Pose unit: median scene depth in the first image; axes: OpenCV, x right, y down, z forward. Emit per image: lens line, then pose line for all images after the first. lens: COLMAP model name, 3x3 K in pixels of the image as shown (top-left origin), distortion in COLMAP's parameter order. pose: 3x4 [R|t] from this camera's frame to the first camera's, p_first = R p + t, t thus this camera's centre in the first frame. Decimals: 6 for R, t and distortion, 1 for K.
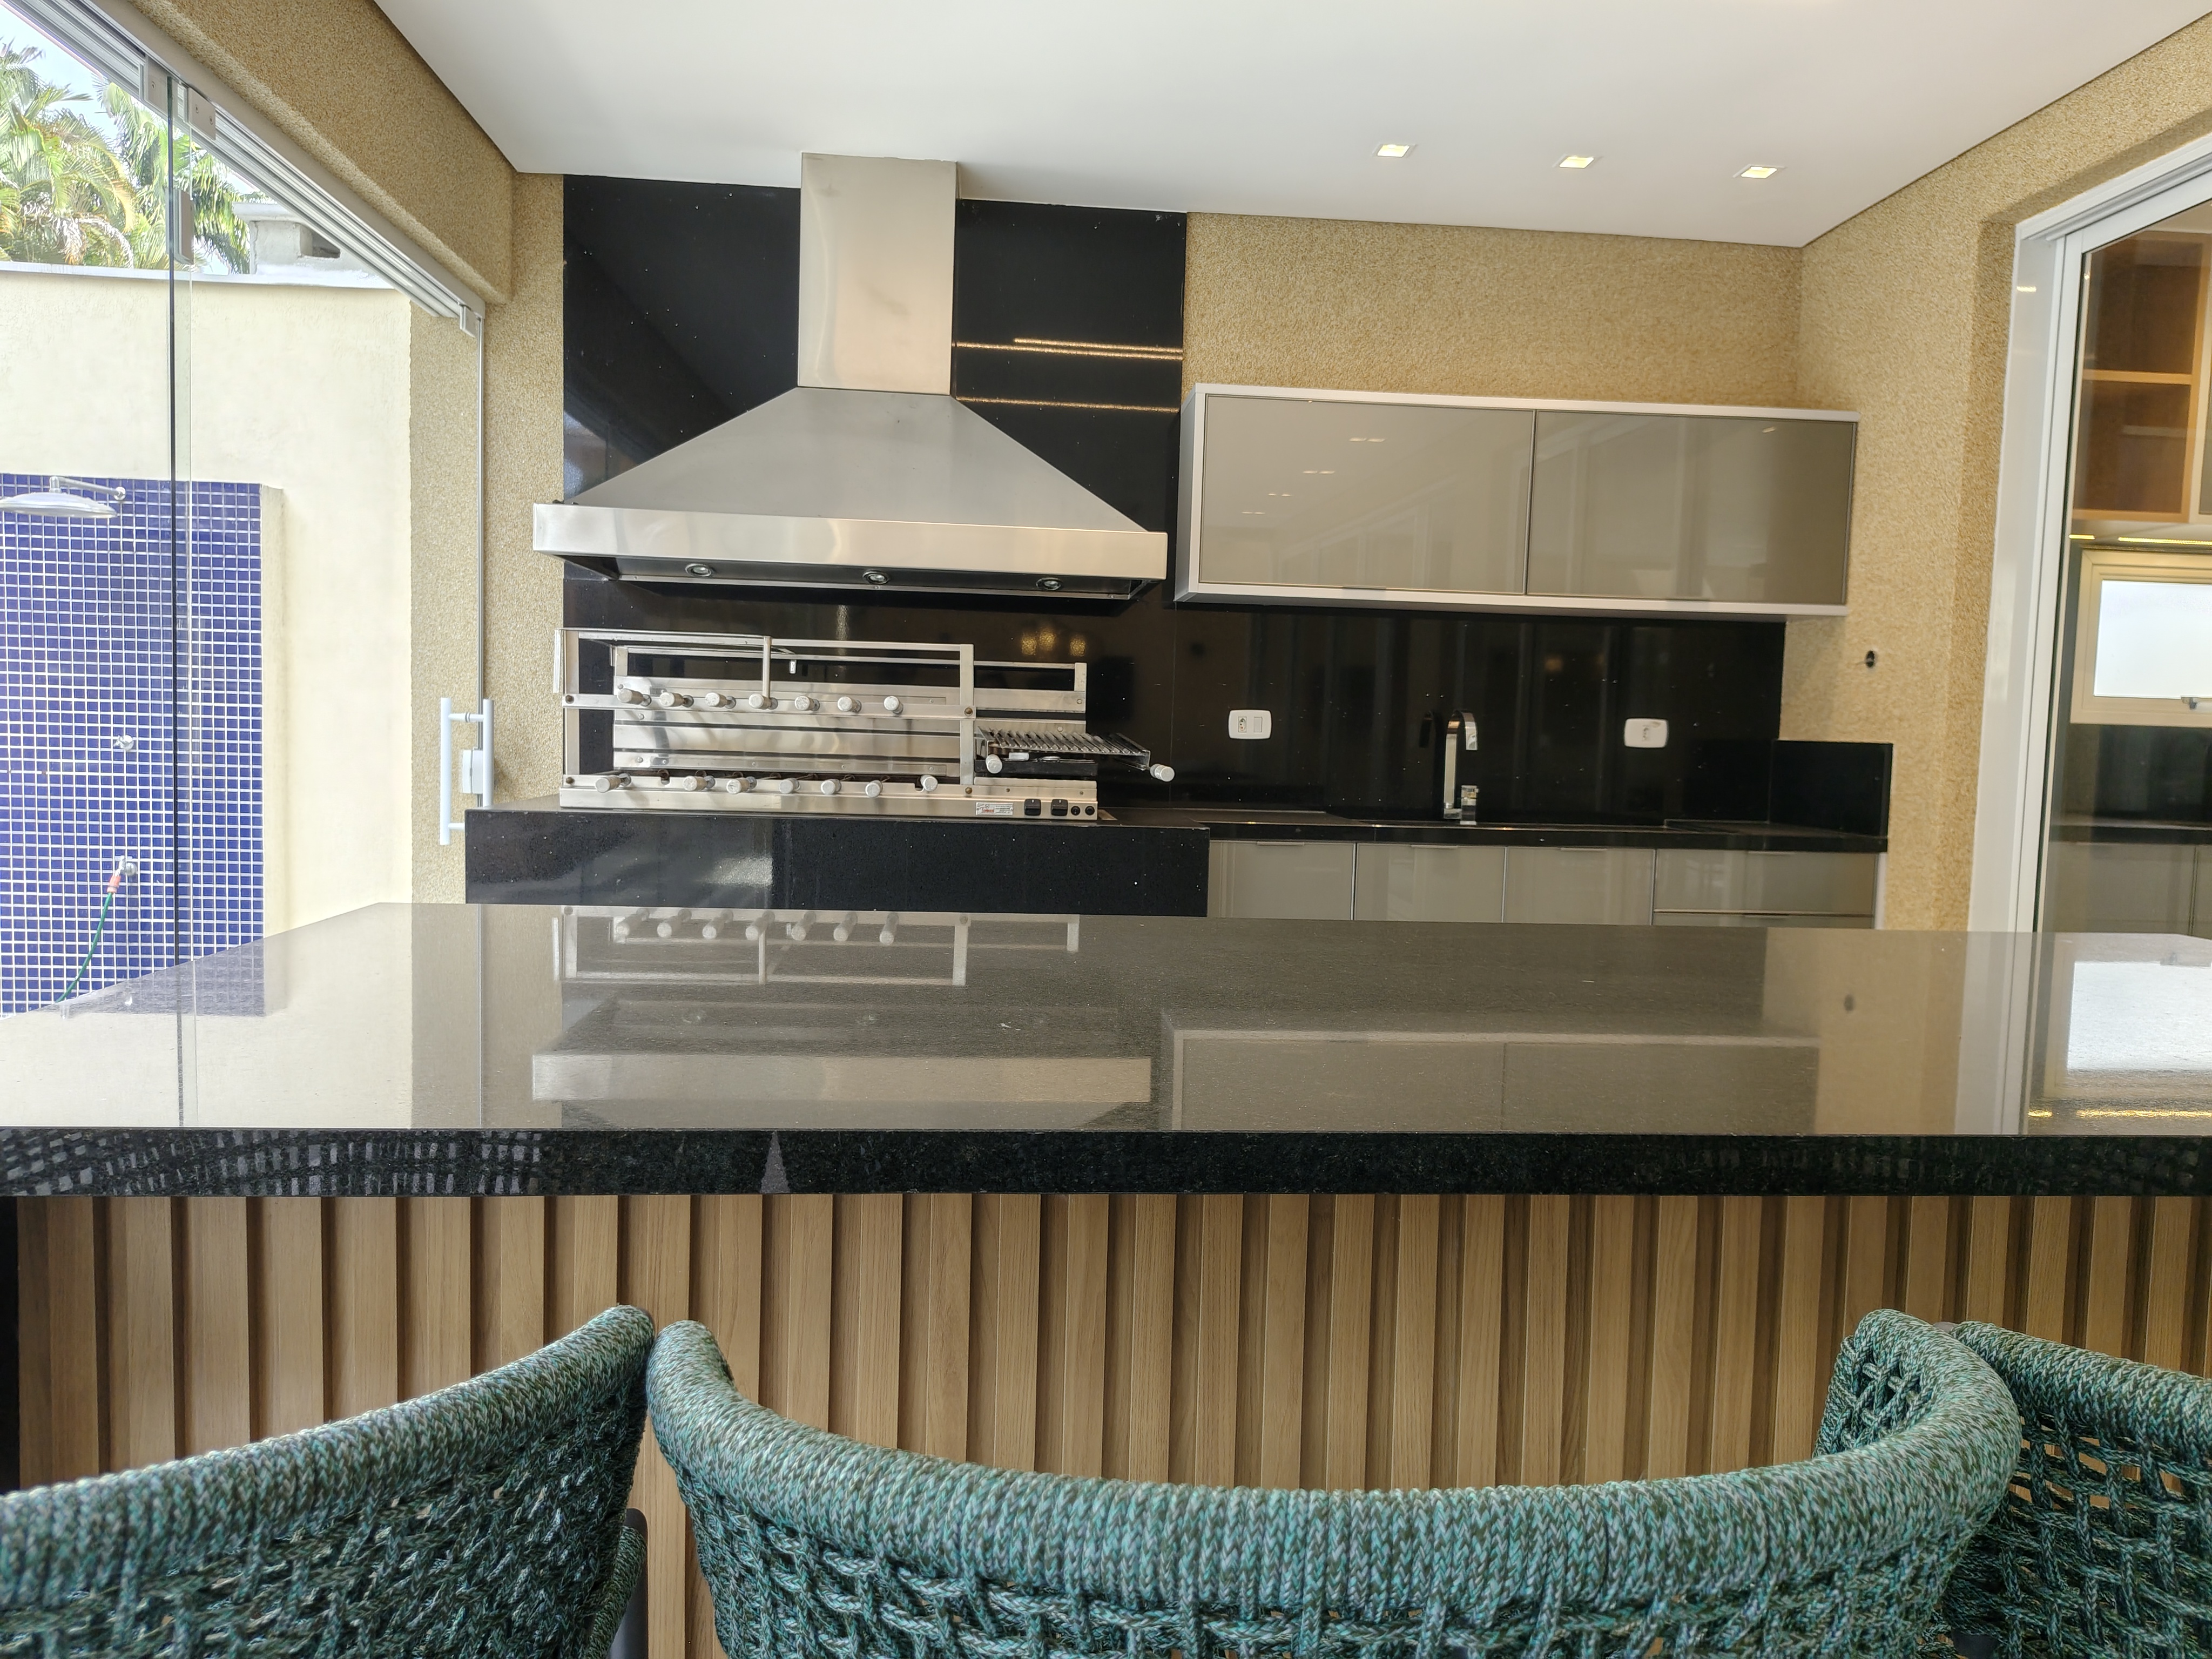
lens RADIAL K [[1526.8, 0, 1085.0], [0, 1526.8, 828.5], [0, 0, 1]] dist [0.027981, -0.028591]
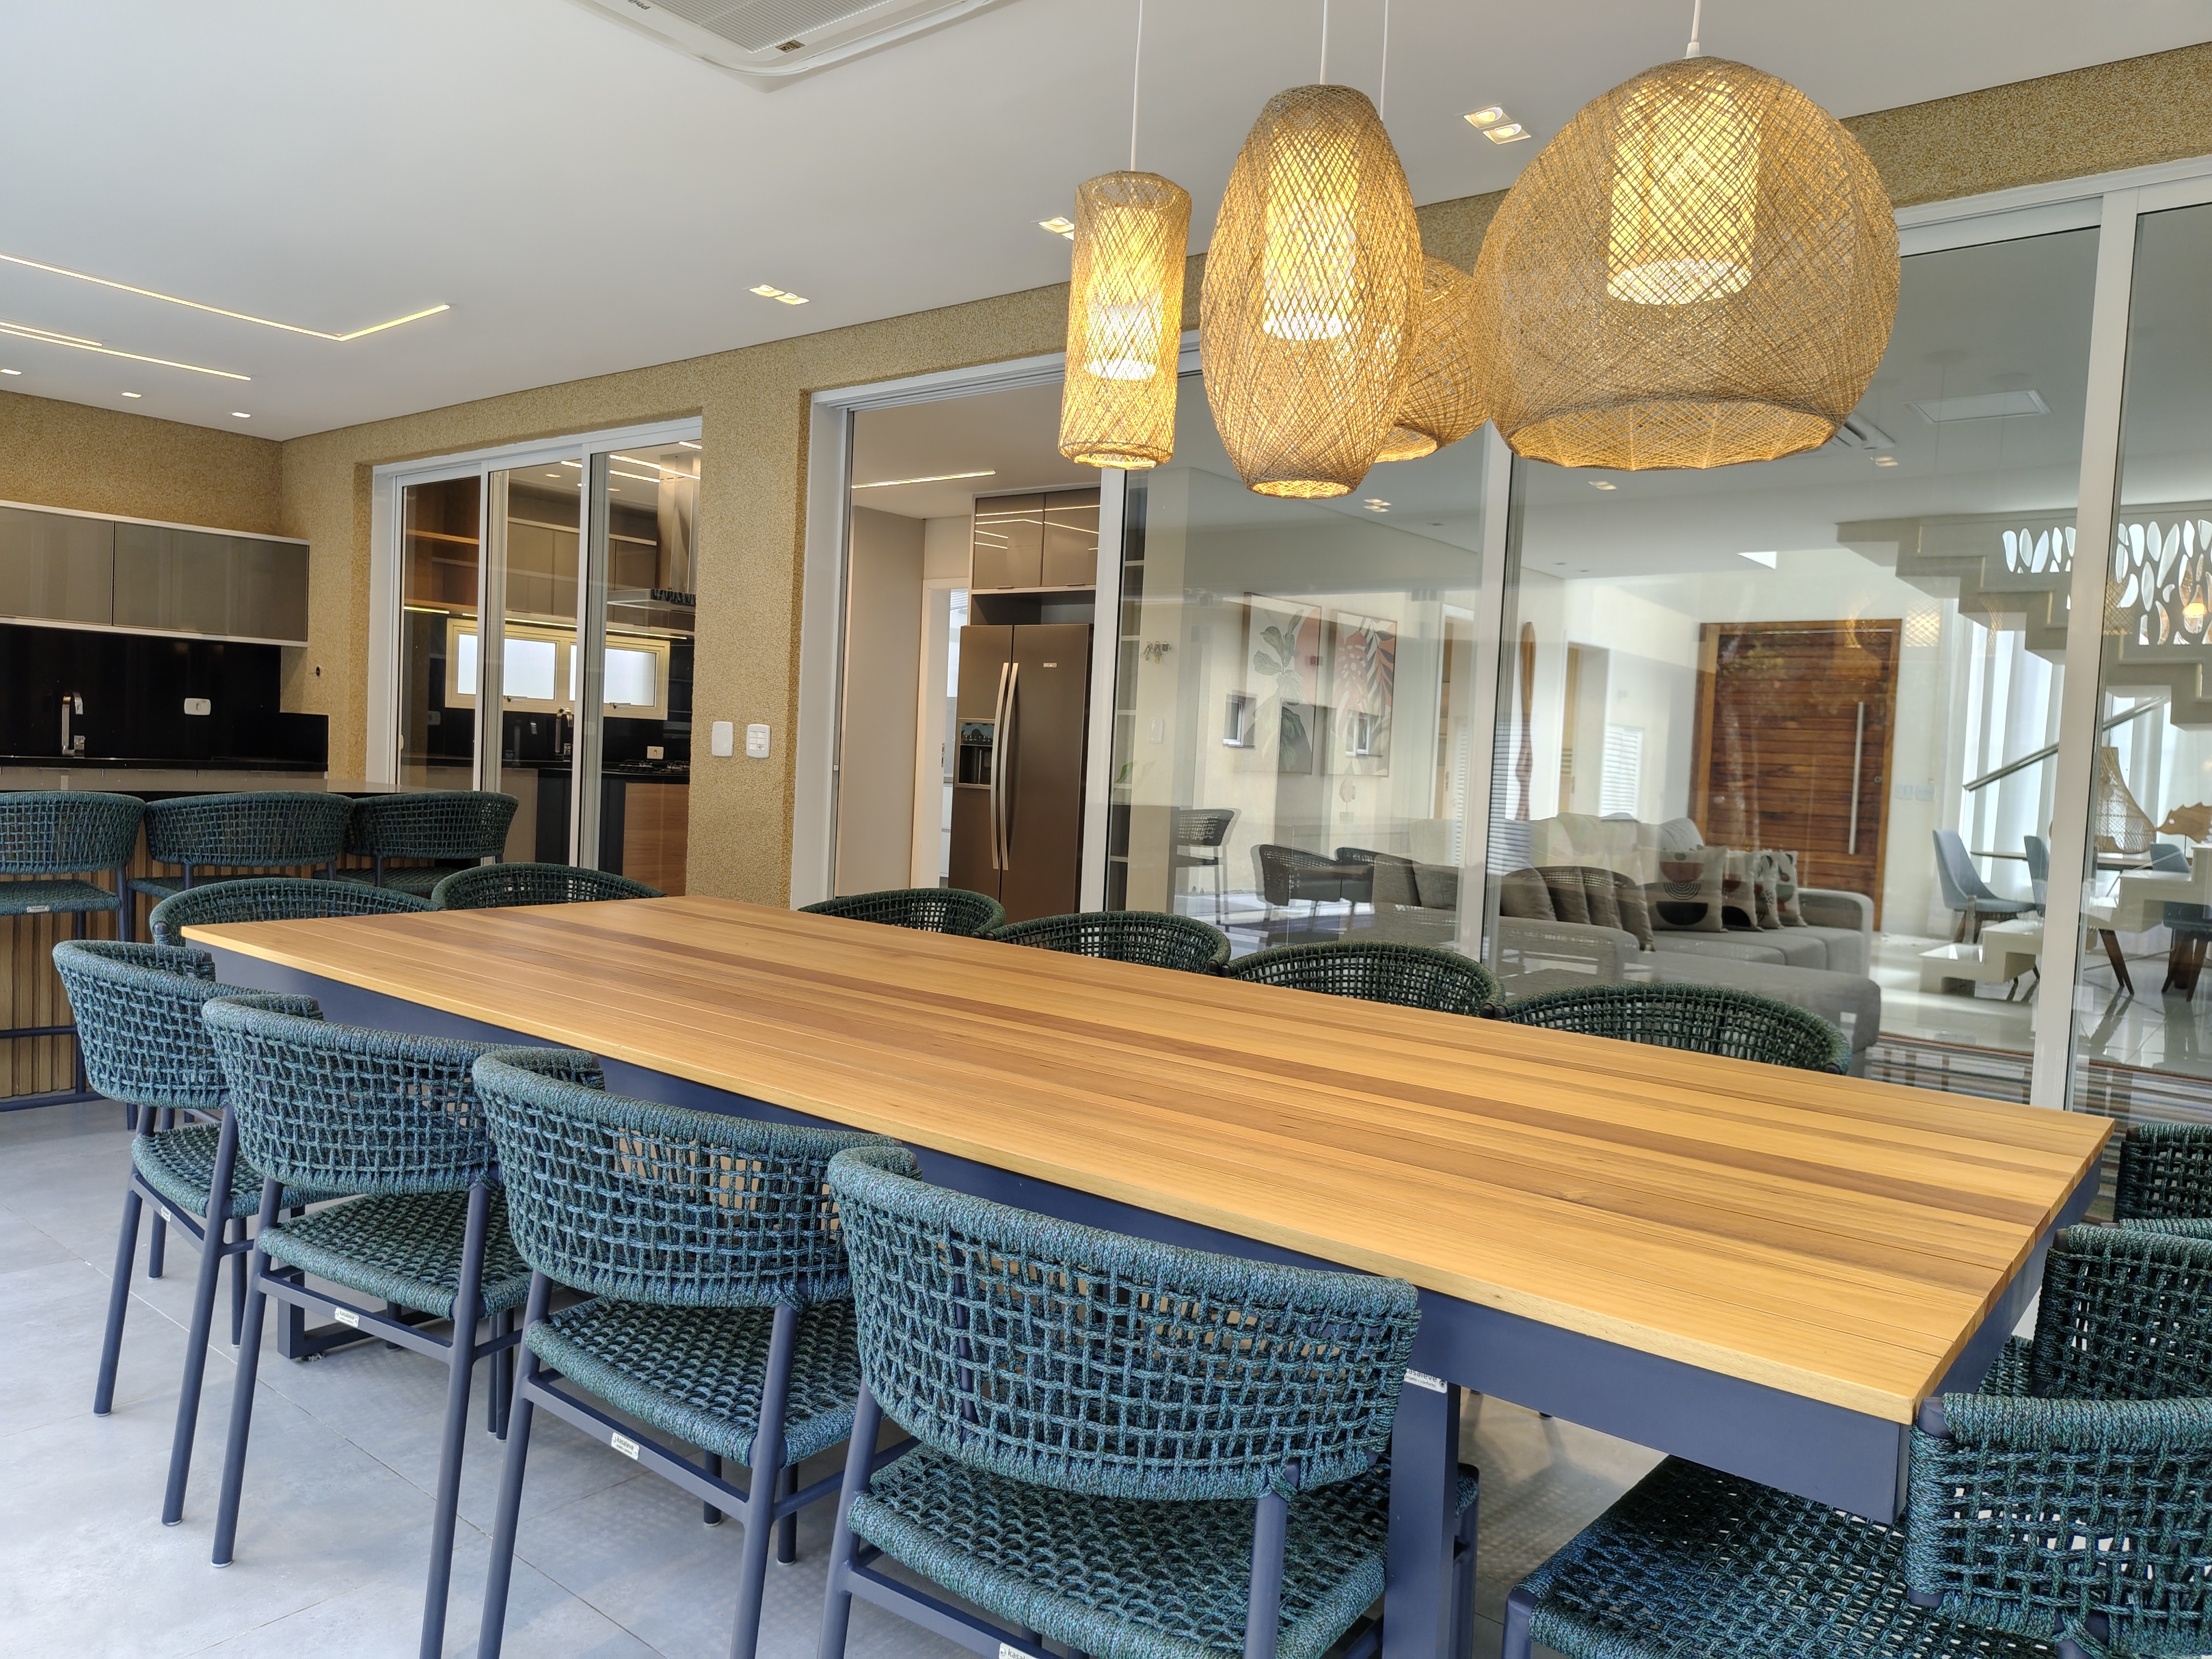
lens RADIAL K [[1526.8, 0, 1085.0], [0, 1526.8, 828.5], [0, 0, 1]] dist [0.027981, -0.028591]
pose [[0.691994, -0.032565, 0.721168, -0.211020], [0.020669, 0.999466, 0.025298, 0.055722], [-0.721607, -0.002600, 0.692298, -0.994250]]
